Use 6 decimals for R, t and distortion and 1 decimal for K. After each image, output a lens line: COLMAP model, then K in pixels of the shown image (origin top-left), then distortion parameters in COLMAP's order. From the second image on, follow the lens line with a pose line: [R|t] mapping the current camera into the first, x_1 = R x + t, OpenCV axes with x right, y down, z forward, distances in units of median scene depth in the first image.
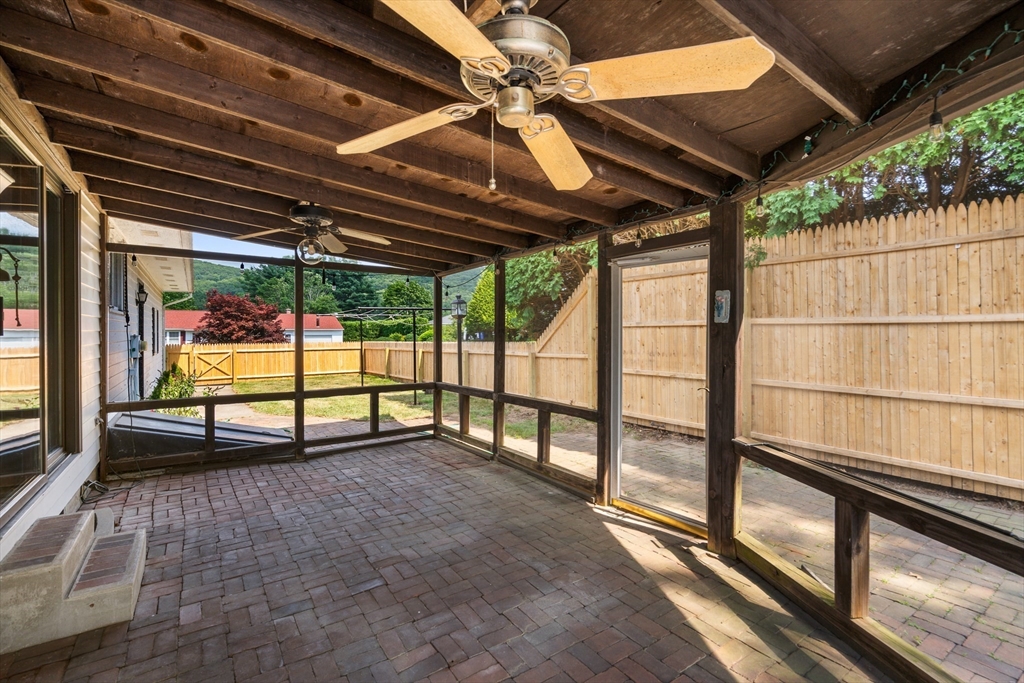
lens RADIAL K [[469.1, 0, 508.2], [0, 469.1, 334.5], [0, 0, 1]] dist [-0.003193, 0.000807]
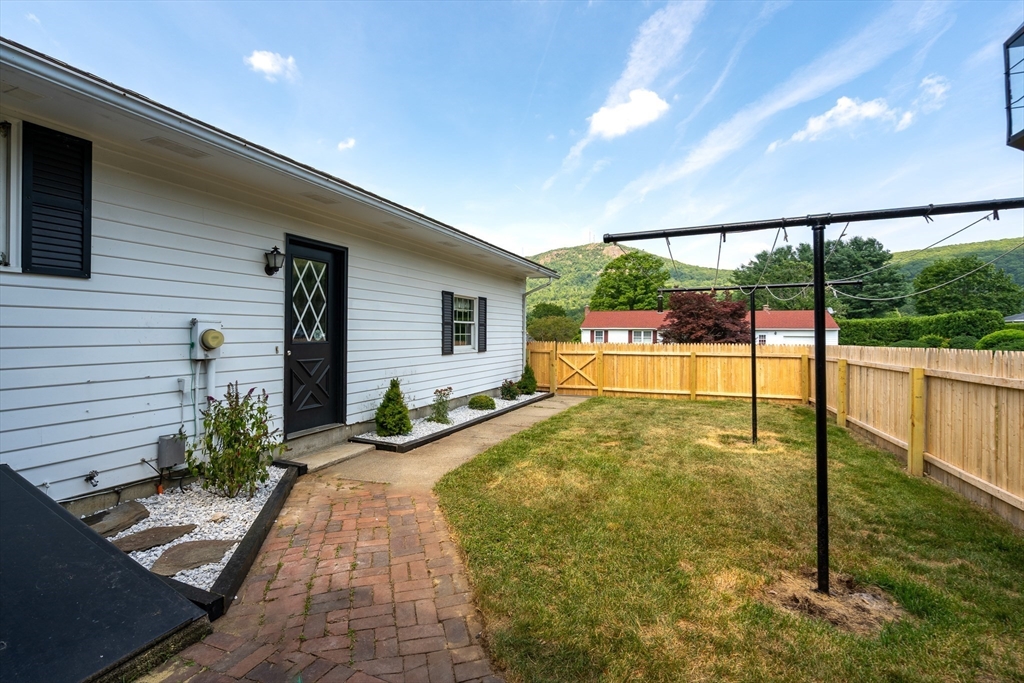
lens RADIAL K [[469.1, 0, 508.2], [0, 469.1, 334.5], [0, 0, 1]] dist [-0.003193, 0.000807]
pose [[0.552577, 0.007952, -0.833424, -0.022923], [-0.010851, 0.999938, 0.002346, 0.002944], [0.833391, 0.007747, 0.552629, 0.193776]]
